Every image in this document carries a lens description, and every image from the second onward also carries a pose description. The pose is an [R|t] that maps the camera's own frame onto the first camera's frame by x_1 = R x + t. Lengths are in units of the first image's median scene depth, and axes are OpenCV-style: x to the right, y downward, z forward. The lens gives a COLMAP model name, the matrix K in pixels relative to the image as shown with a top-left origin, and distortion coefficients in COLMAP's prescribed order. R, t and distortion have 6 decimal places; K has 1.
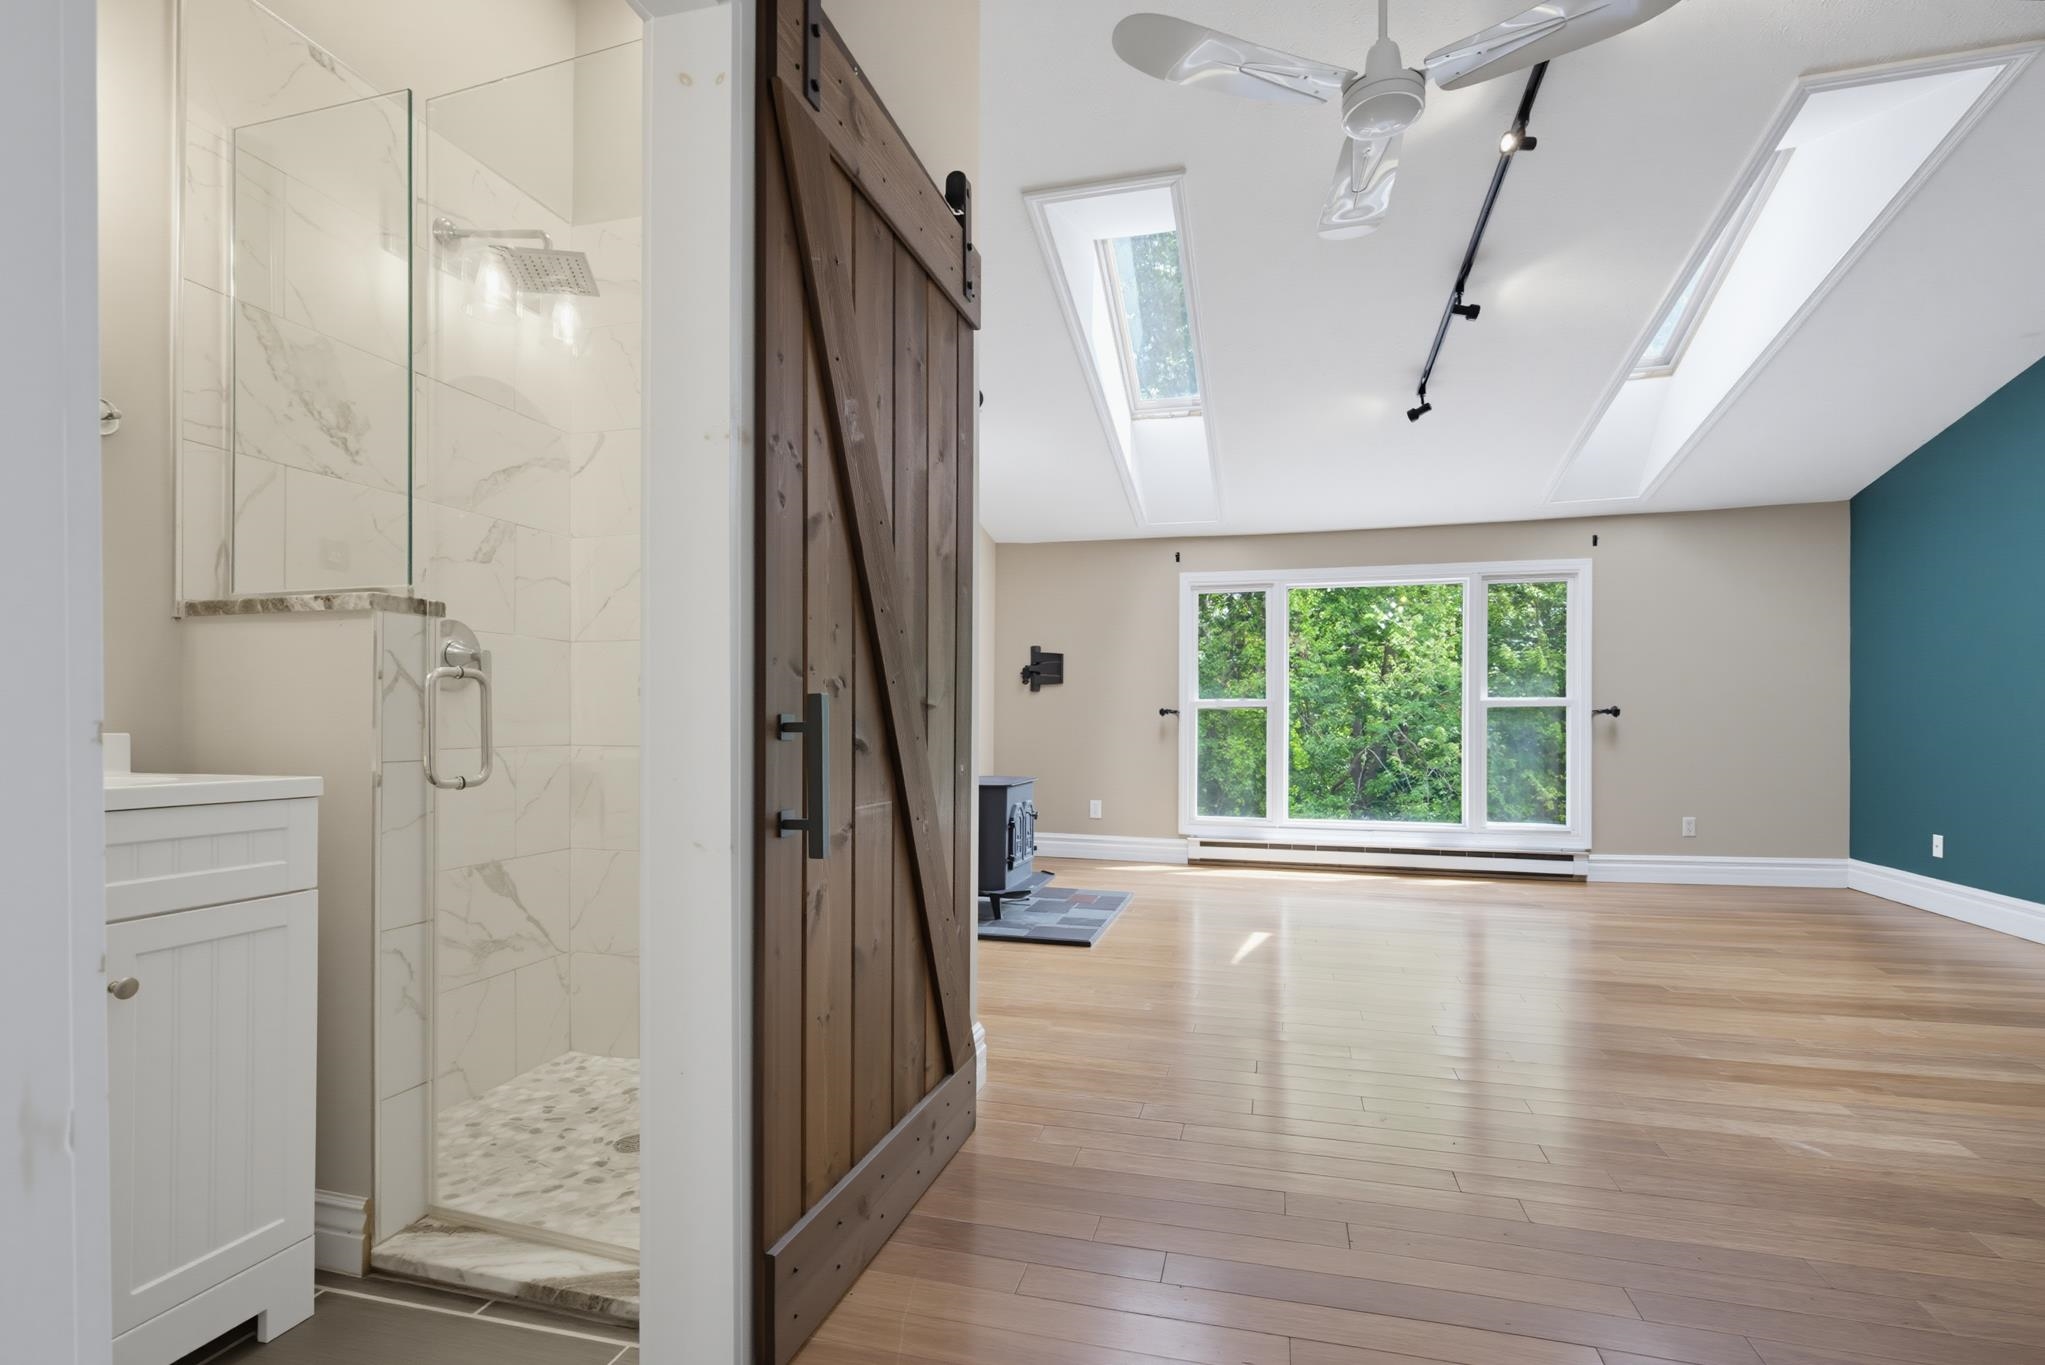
lens RADIAL K [[929.7, 0, 1024.2], [0, 929.7, 720.7], [0, 0, 1]] dist [-0.001107, -0.000087]
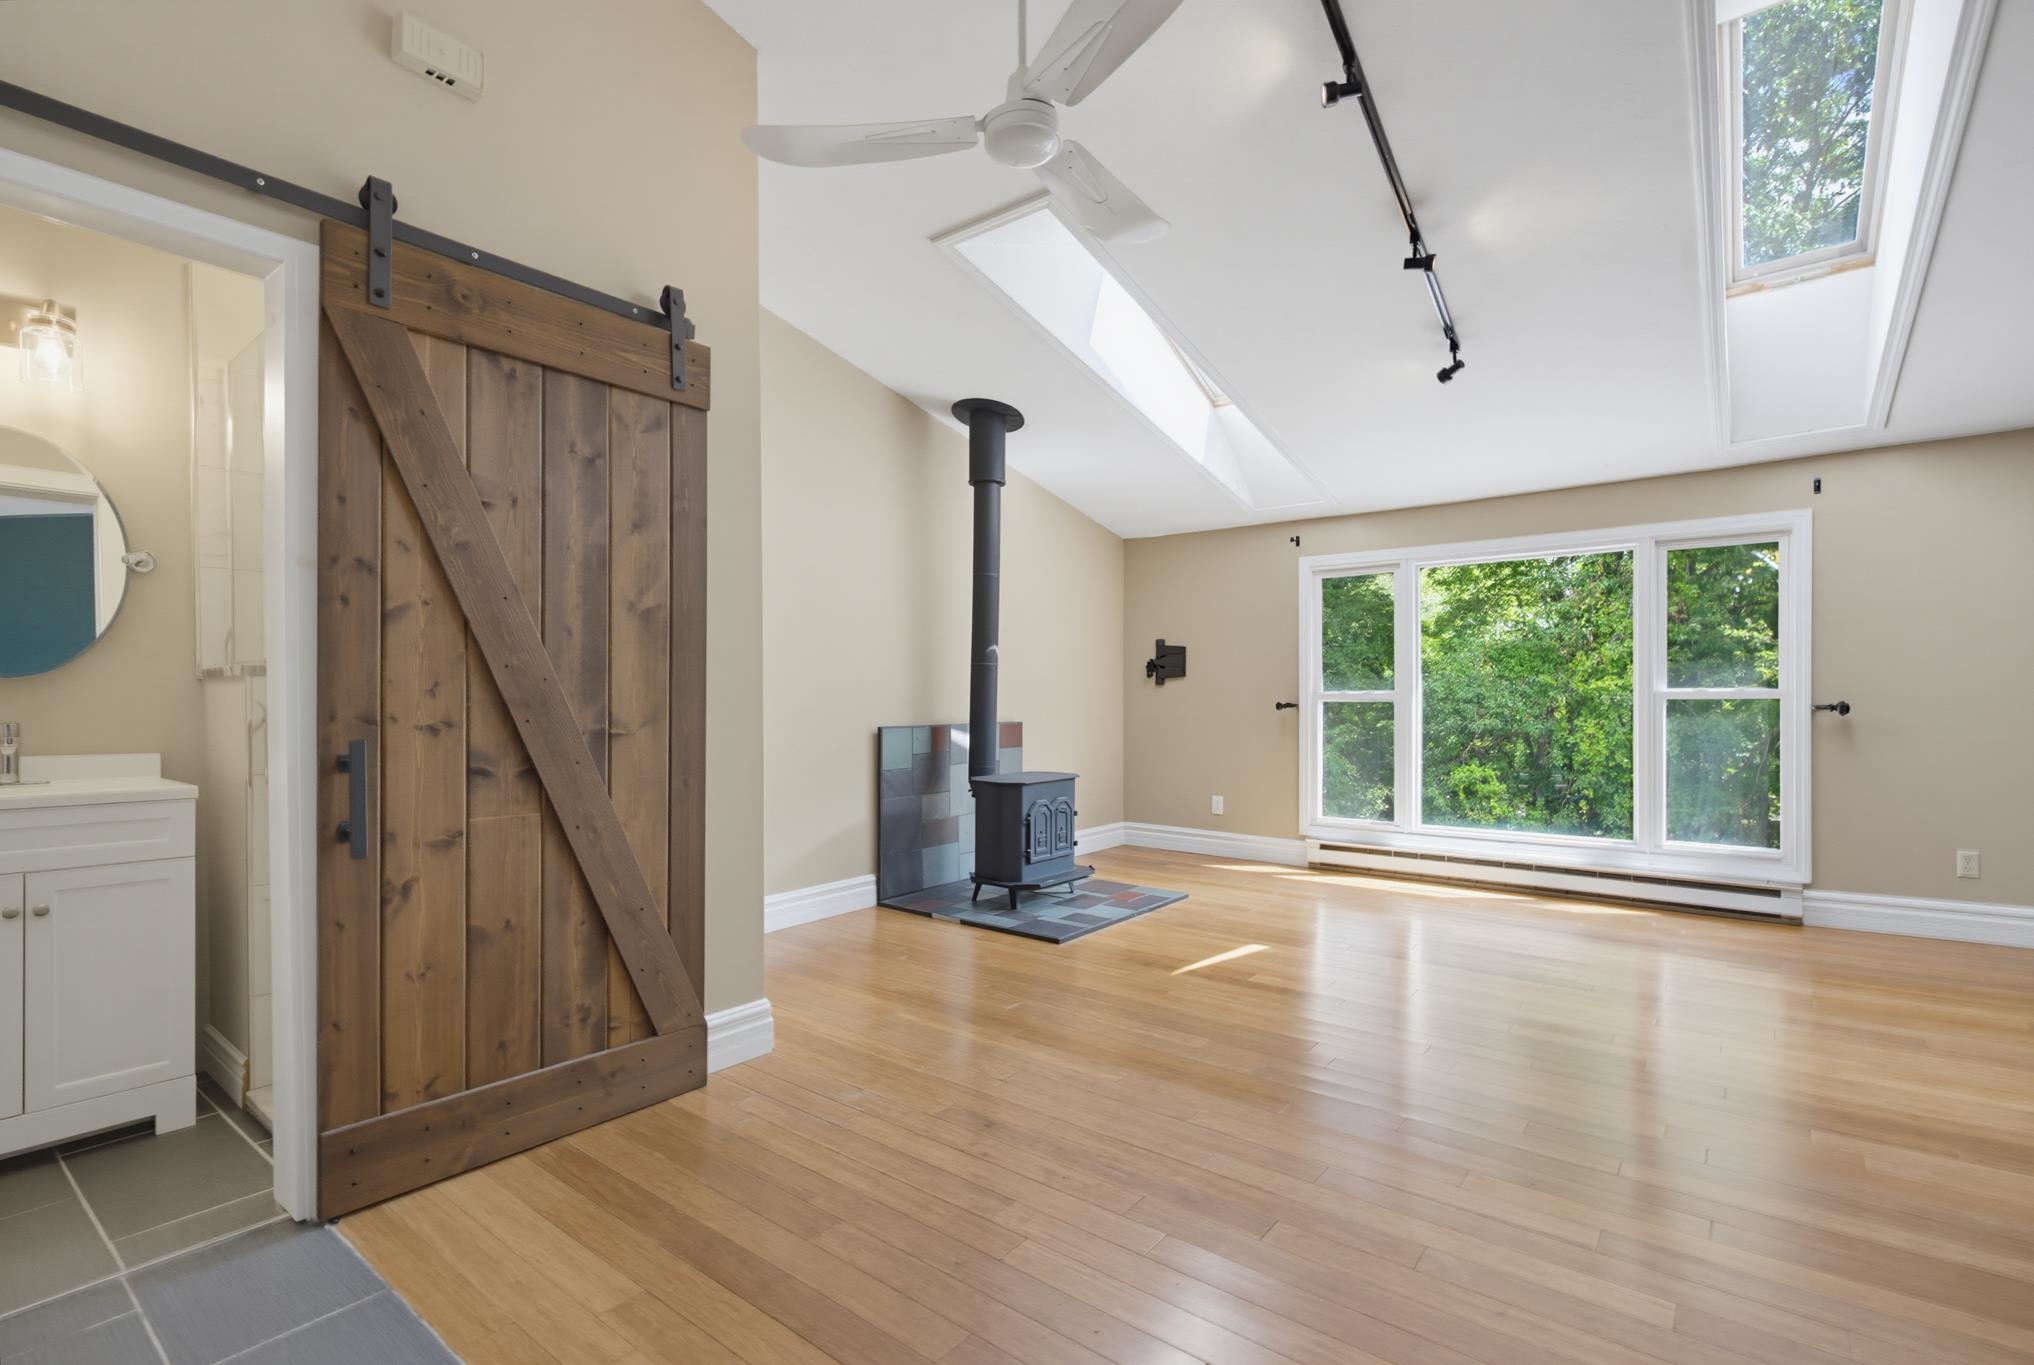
lens RADIAL K [[922.6, 0, 1013.4], [0, 922.6, 703.1], [0, 0, 1]] dist [-0.002952, -0.000349]
pose [[0.919392, -0.003135, -0.393331, 0.658507], [0.006058, 0.999962, 0.006190, -0.047861], [0.393297, -0.008074, 0.919376, 0.065869]]
